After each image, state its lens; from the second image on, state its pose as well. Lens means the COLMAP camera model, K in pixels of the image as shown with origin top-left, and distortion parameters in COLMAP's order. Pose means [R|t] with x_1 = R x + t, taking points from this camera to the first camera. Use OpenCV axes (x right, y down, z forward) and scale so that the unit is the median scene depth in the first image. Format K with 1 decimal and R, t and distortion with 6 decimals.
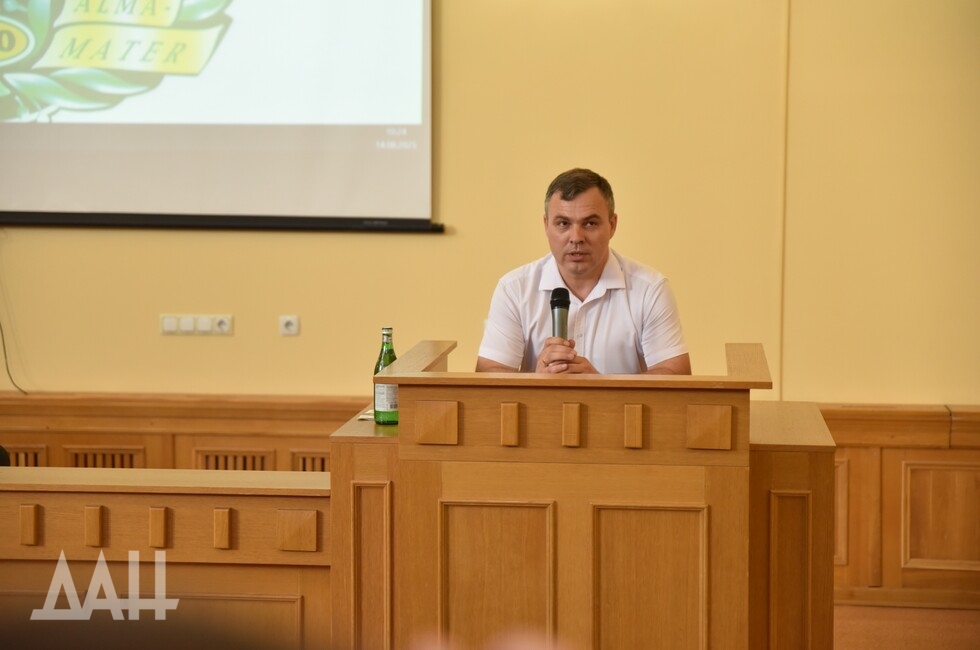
lens RADIAL K [[1799.8, 0, 490.0], [0, 1799.8, 325.0], [0, 0, 1]] dist [0.209853, 0.096366]
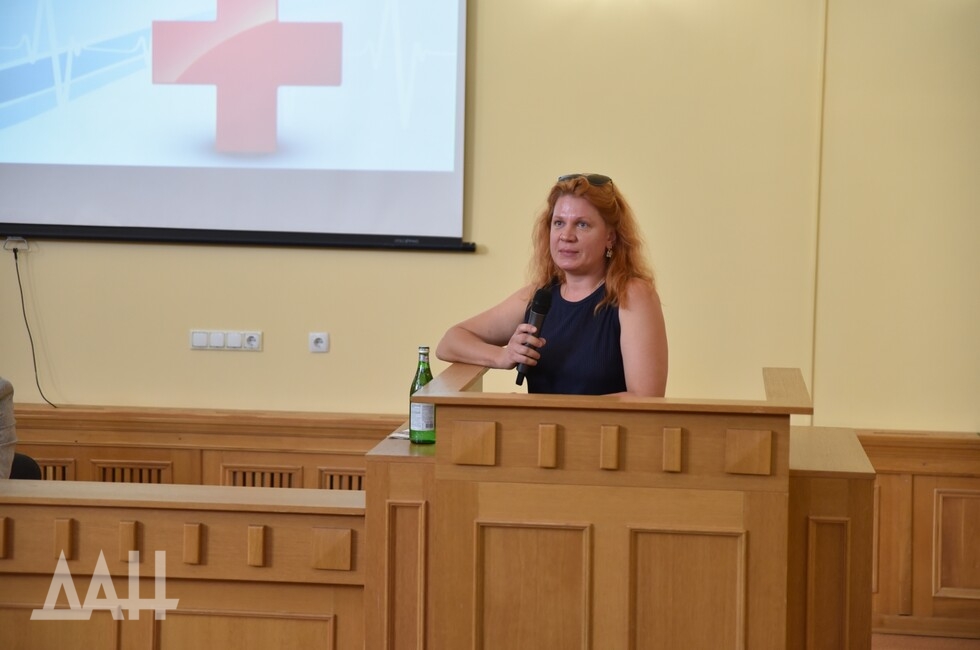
lens RADIAL K [[1799.8, 0, 490.0], [0, 1799.8, 325.0], [0, 0, 1]] dist [0.209853, 0.096366]
pose [[0.999844, 0.014713, -0.009796, -0.011232], [-0.014815, 0.999836, -0.010428, -0.000739], [0.009641, 0.010571, 0.999898, 0.002898]]
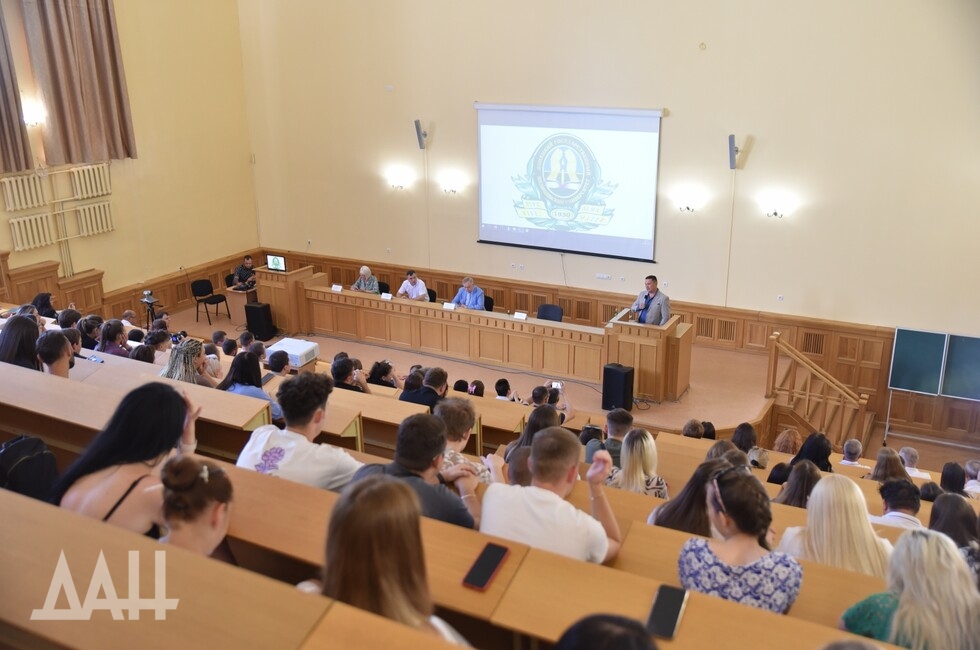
lens RADIAL K [[854.7, 0, 511.3], [0, 854.7, 324.0], [0, 0, 1]] dist [-0.002867, 0.000815]
pose [[0.936739, 0.107498, -0.333114, 0.608901], [-0.032392, 0.974213, 0.223295, -0.613146], [0.348528, -0.198378, 0.916065, -1.892614]]
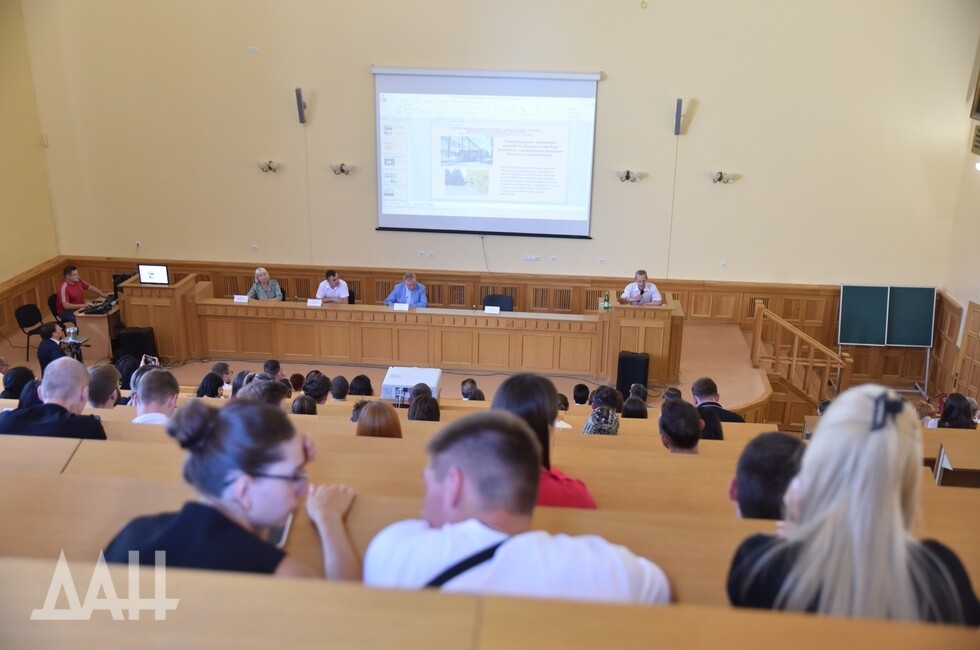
lens RADIAL K [[934.9, 0, 490.0], [0, 934.9, 325.0], [0, 0, 1]] dist [0.009931, 0.013386]
pose [[0.999786, 0.008733, 0.018773, -0.499469], [-0.012957, 0.971108, 0.238290, -0.619448], [-0.016149, -0.238482, 0.971013, -1.961918]]
